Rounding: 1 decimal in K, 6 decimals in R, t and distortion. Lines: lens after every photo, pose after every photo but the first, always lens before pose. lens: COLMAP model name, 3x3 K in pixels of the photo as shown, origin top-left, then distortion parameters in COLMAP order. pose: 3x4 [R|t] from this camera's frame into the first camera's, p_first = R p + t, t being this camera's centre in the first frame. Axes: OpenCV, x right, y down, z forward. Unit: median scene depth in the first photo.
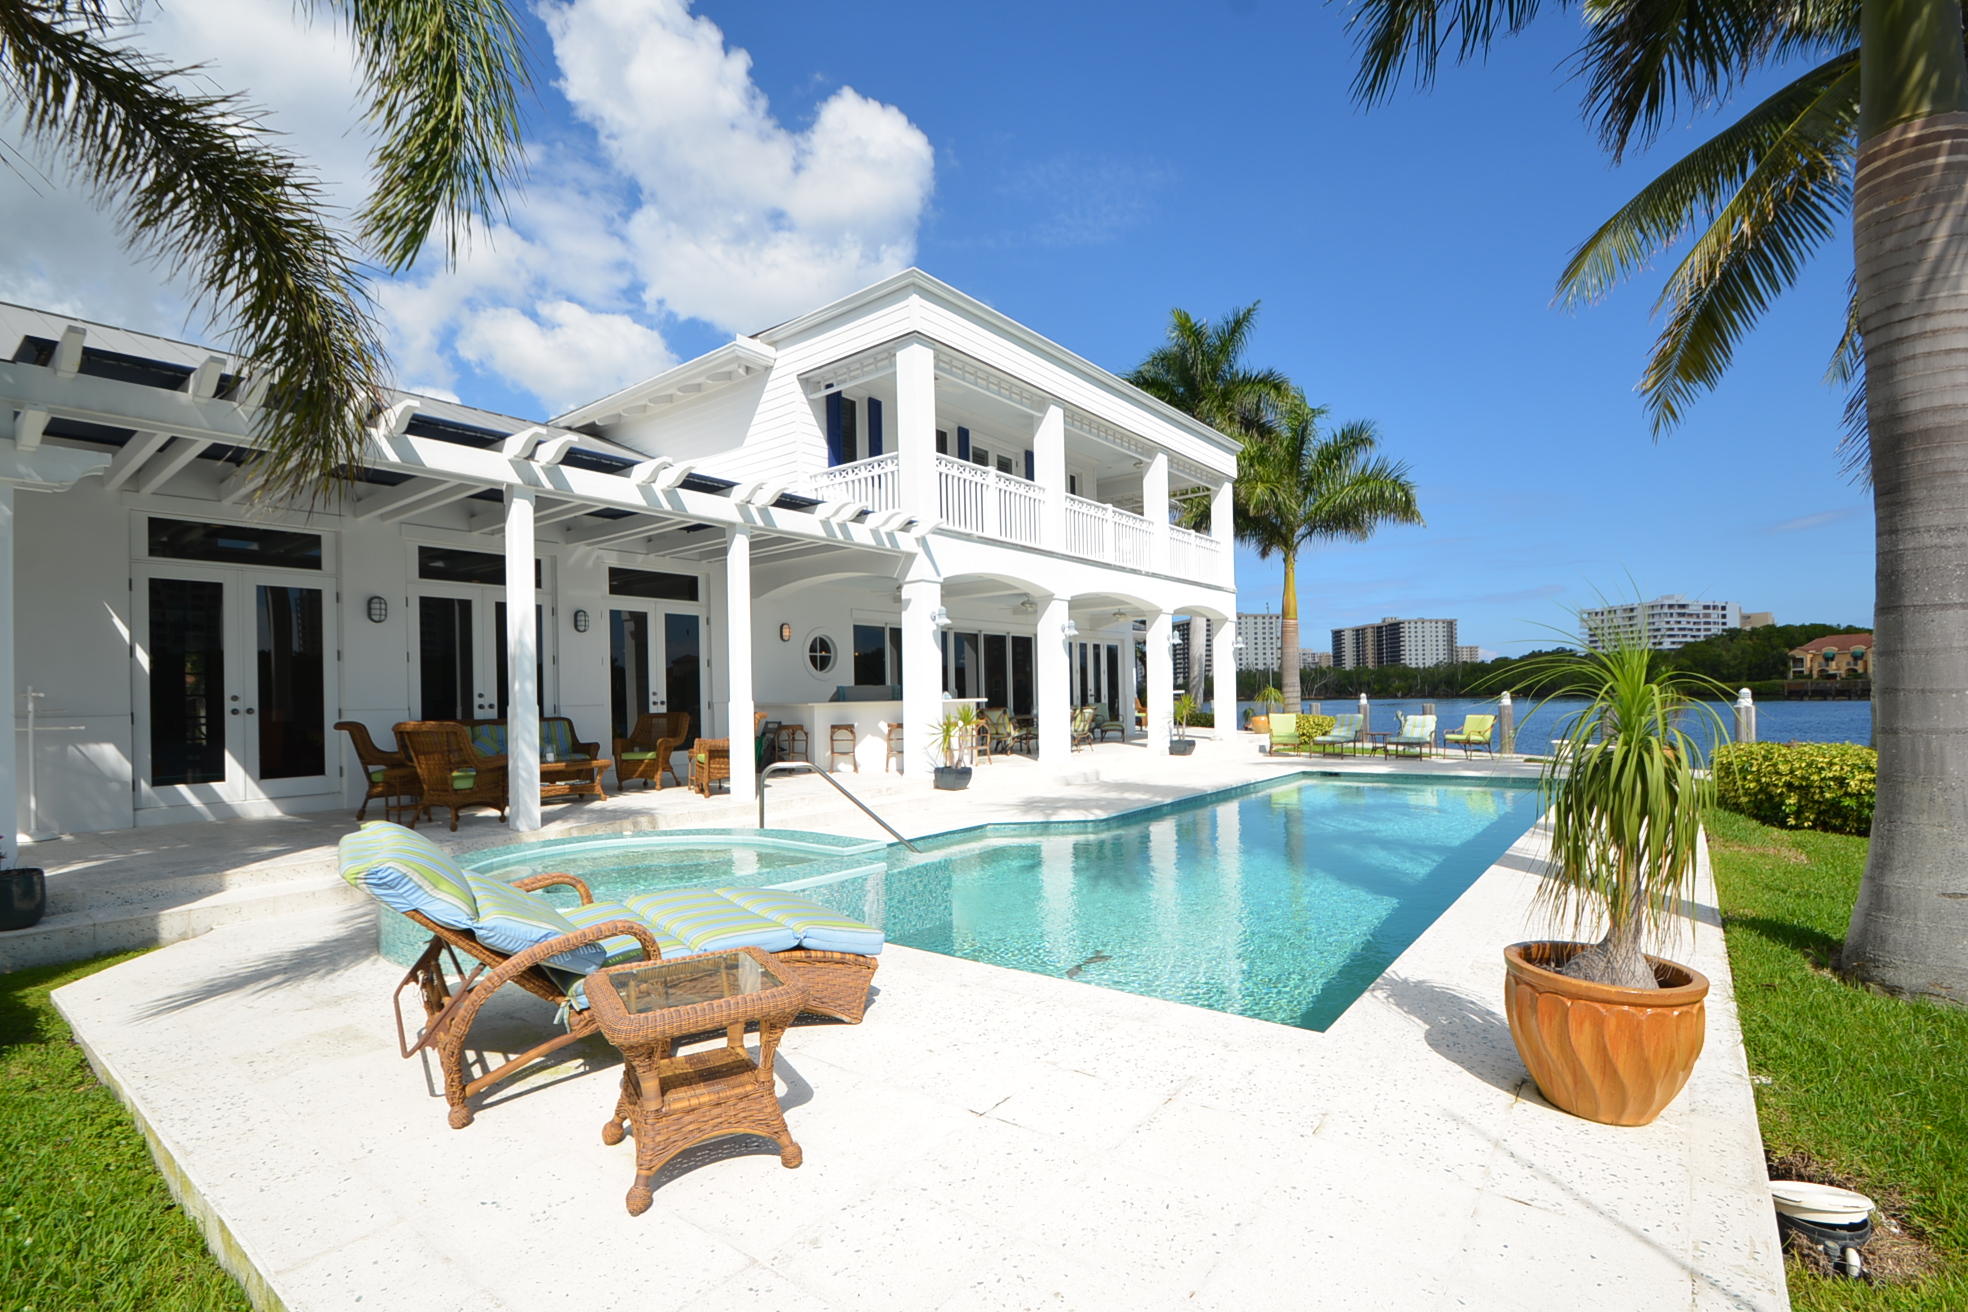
lens RADIAL K [[900.1, 0, 961.8], [0, 900.1, 696.4], [0, 0, 1]] dist [-0.000555, -0.008948]
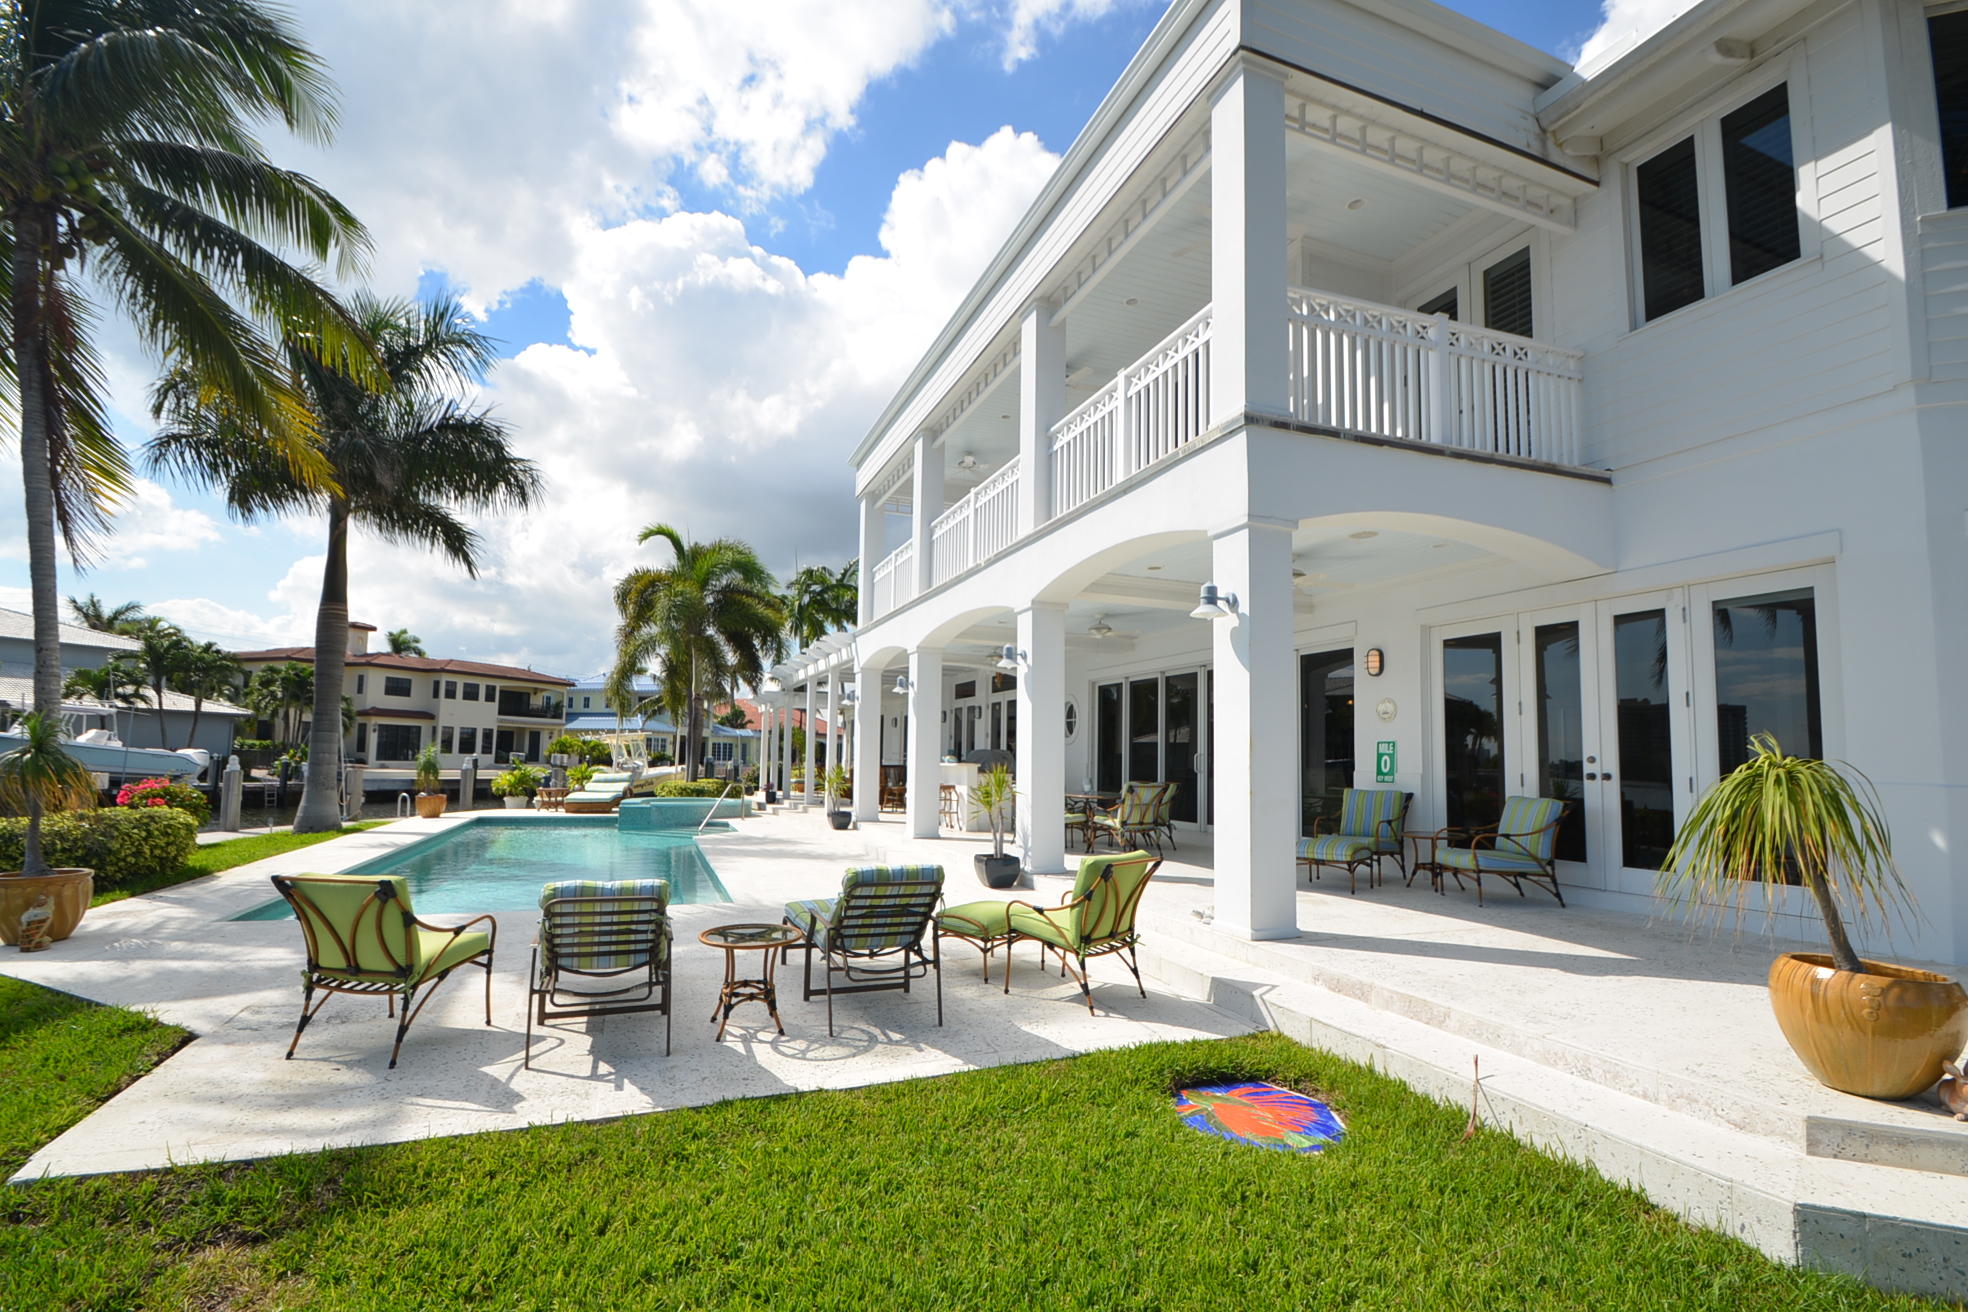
lens RADIAL K [[862.6, 0, 979.6], [0, 862.6, 700.6], [0, 0, 1]] dist [0.001637, -0.014369]
pose [[-0.495843, -0.048584, -0.867052, 0.868938], [-0.006074, 0.998603, -0.052482, -0.016389], [0.868391, -0.020756, -0.495445, 1.565359]]
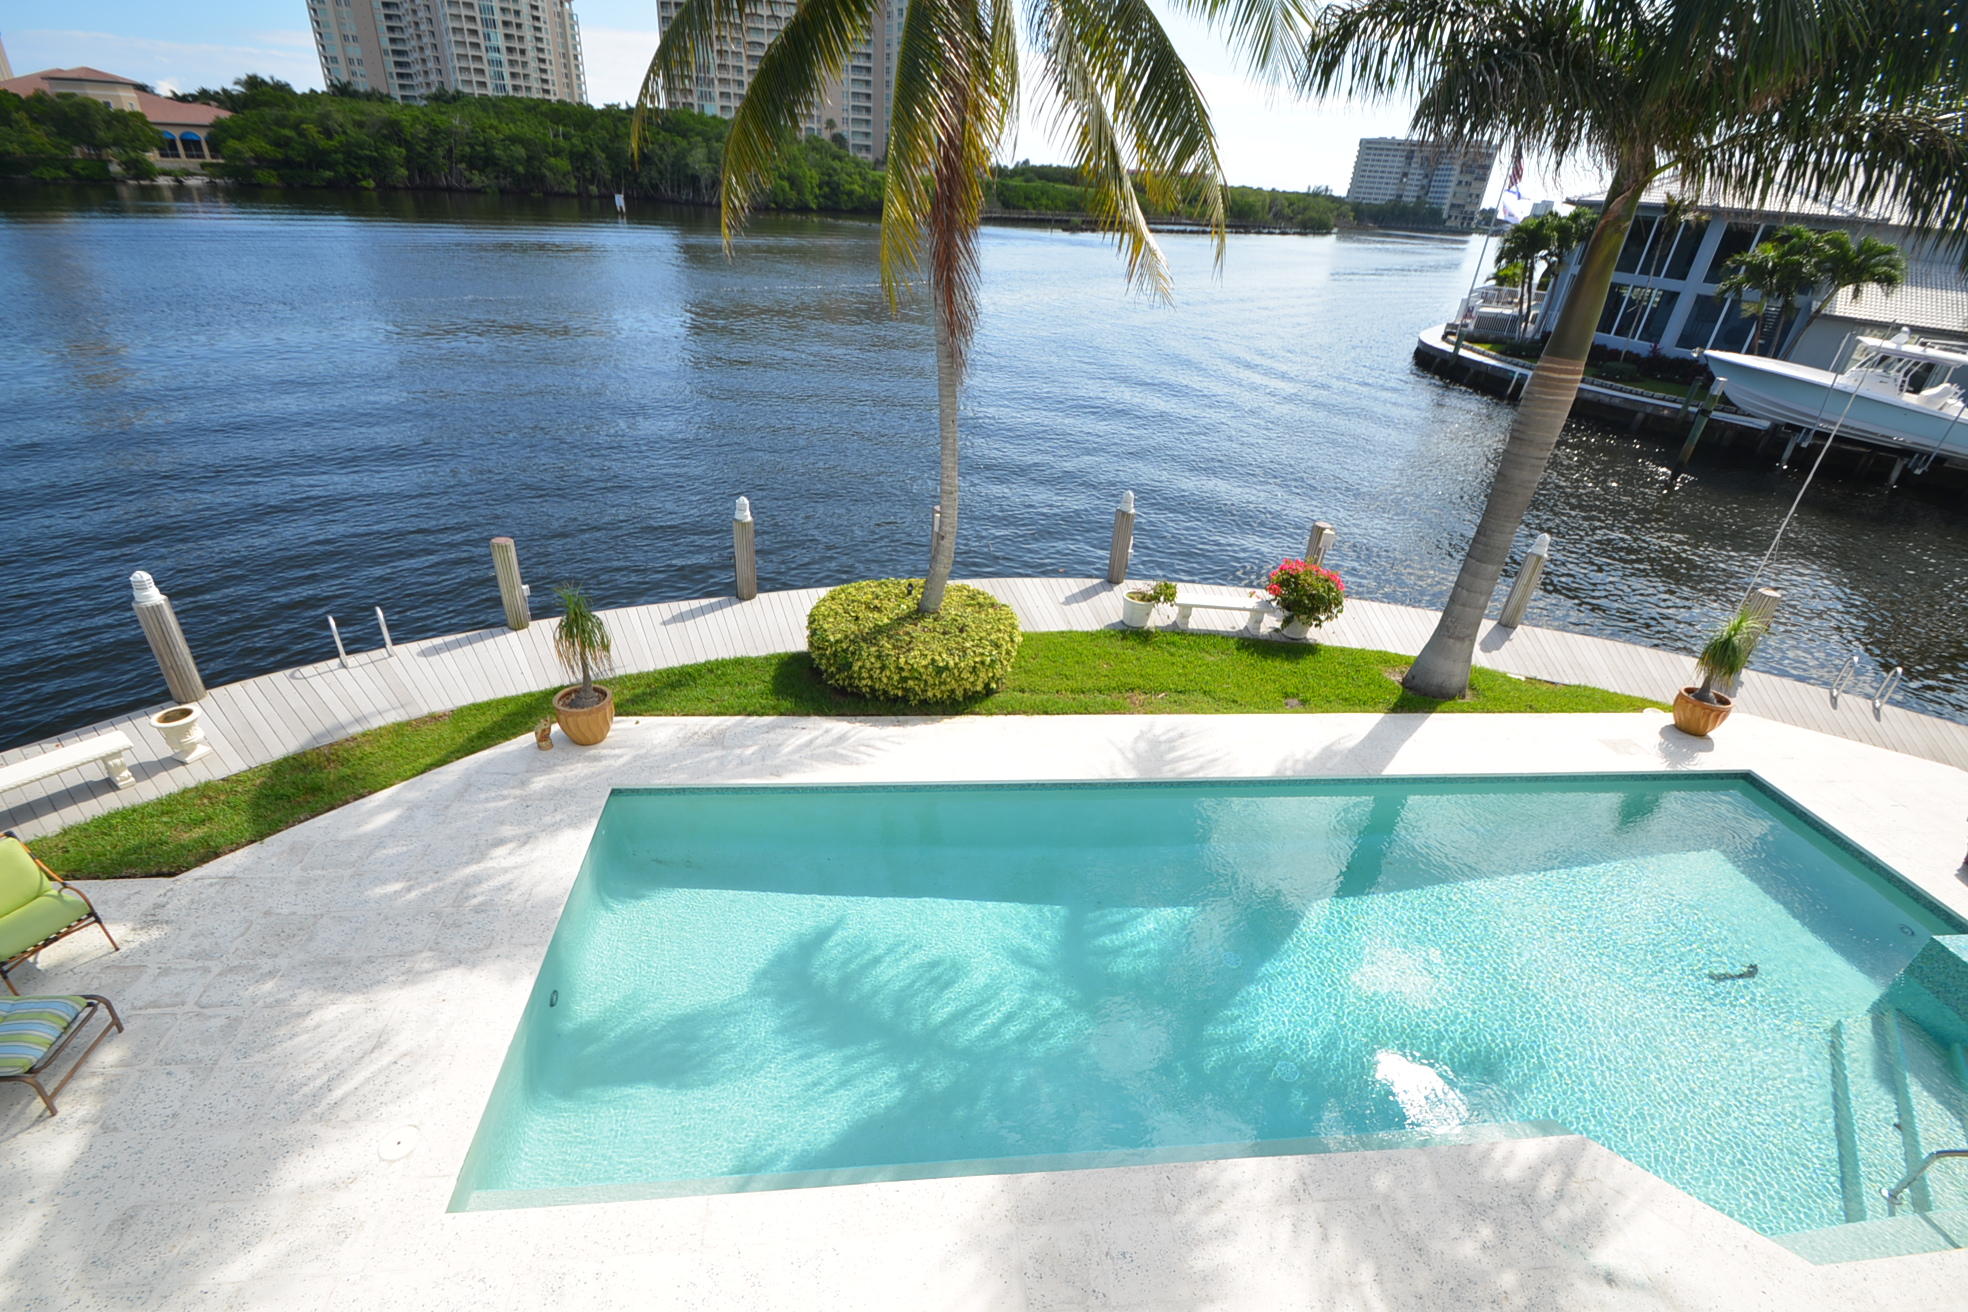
lens RADIAL K [[868.1, 0, 965.8], [0, 868.1, 698.0], [0, 0, 1]] dist [0.004550, -0.012759]
pose [[-0.703333, -0.383664, 0.598435, 0.154363], [-0.048996, 0.866008, 0.497624, -0.275117], [-0.709170, 0.320674, -0.627890, 1.129172]]
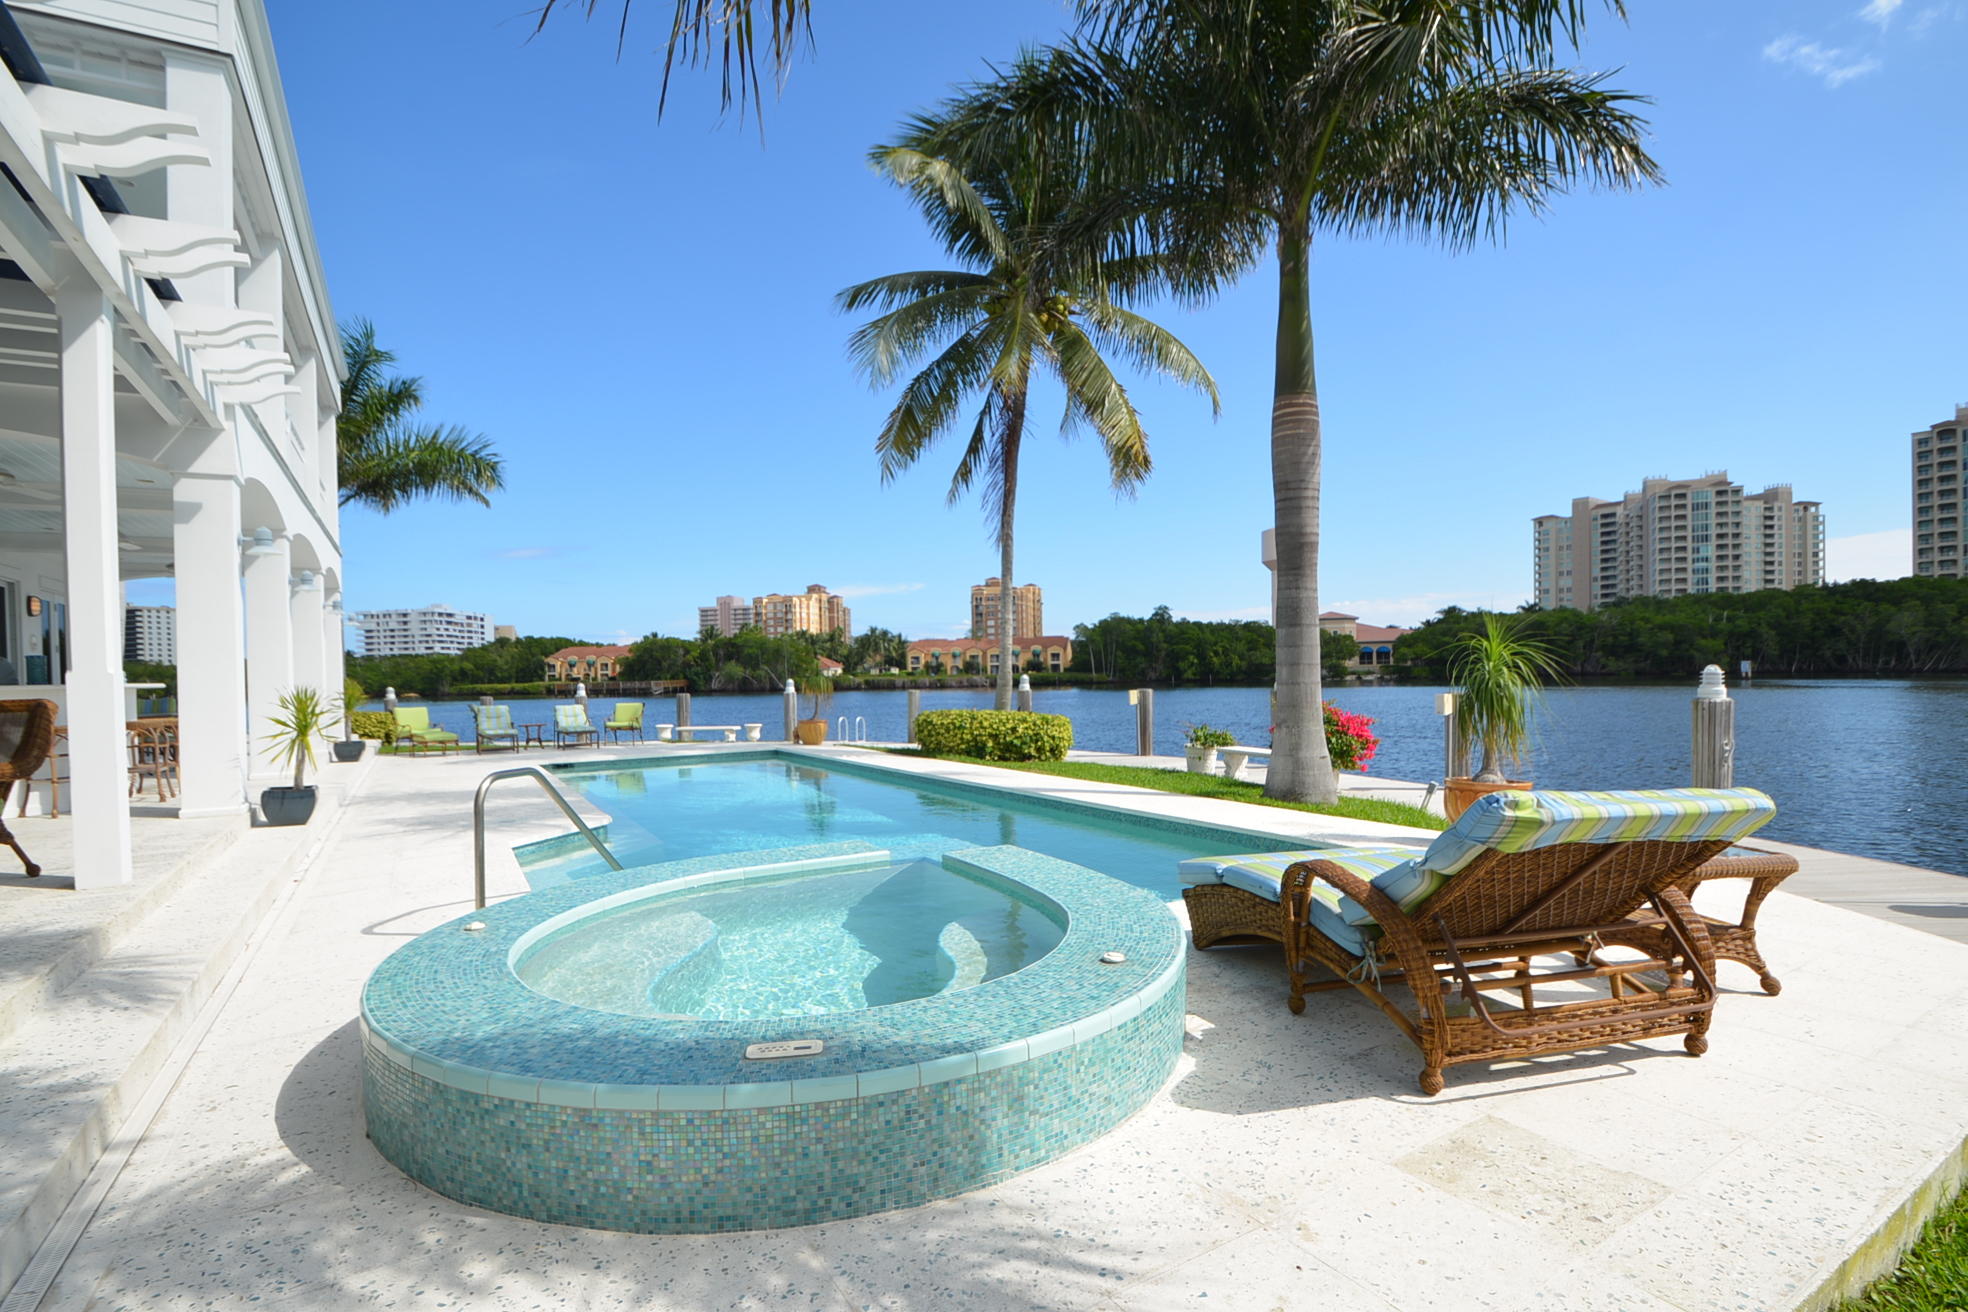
lens RADIAL K [[915.8, 0, 965.7], [0, 915.8, 697.7], [0, 0, 1]] dist [0.005770, -0.015021]
pose [[0.355073, -0.009600, 0.934789, -0.375389], [0.011219, 0.999919, 0.006007, 0.015137], [-0.934771, 0.008355, 0.355152, 0.291932]]
